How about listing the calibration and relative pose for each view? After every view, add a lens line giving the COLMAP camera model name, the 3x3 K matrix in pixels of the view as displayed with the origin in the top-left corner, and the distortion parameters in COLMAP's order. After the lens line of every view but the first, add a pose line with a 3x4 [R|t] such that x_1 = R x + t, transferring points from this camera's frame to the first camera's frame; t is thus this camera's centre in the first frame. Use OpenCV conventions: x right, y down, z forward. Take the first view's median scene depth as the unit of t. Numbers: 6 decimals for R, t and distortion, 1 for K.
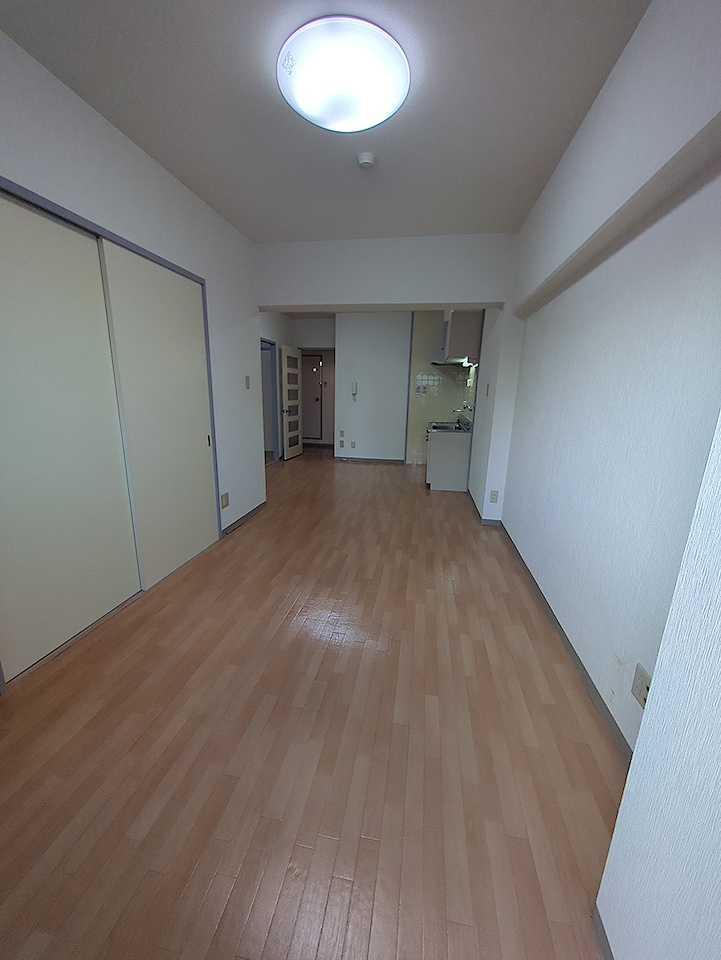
lens RADIAL K [[378.2, 0, 356.7], [0, 378.2, 479.7], [0, 0, 1]] dist [0.000152, 0.000166]
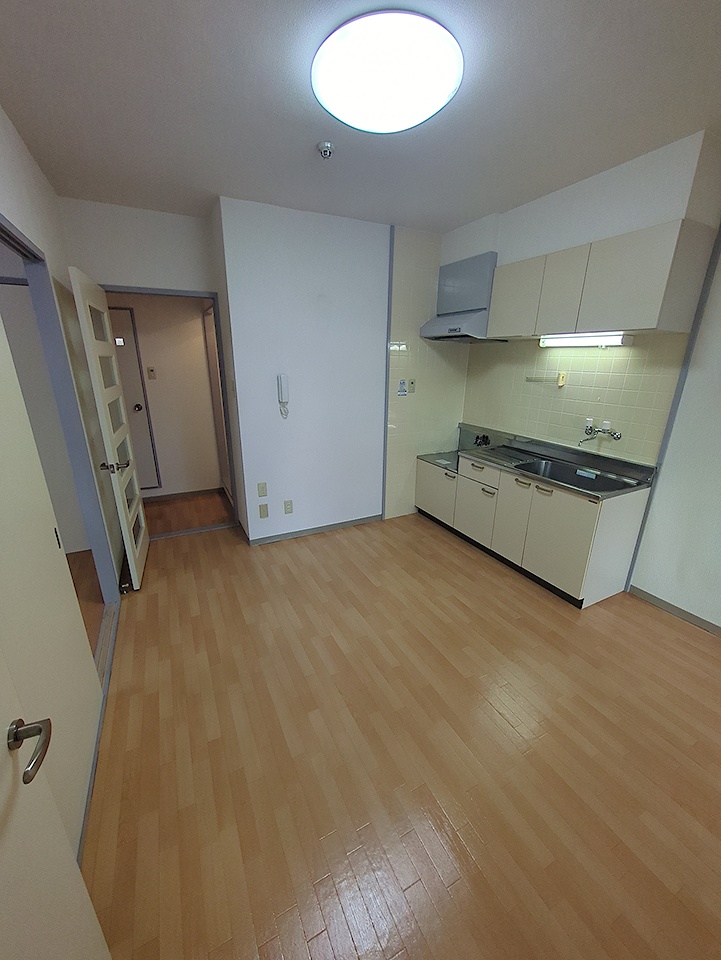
lens RADIAL K [[378.2, 0, 358.3], [0, 378.2, 481.1], [0, 0, 1]] dist [0.000152, 0.000166]
pose [[0.796391, -0.205431, 0.568823, -0.204265], [0.149082, 0.978202, 0.144553, -0.180691], [-0.586120, -0.030320, 0.809657, 0.558704]]
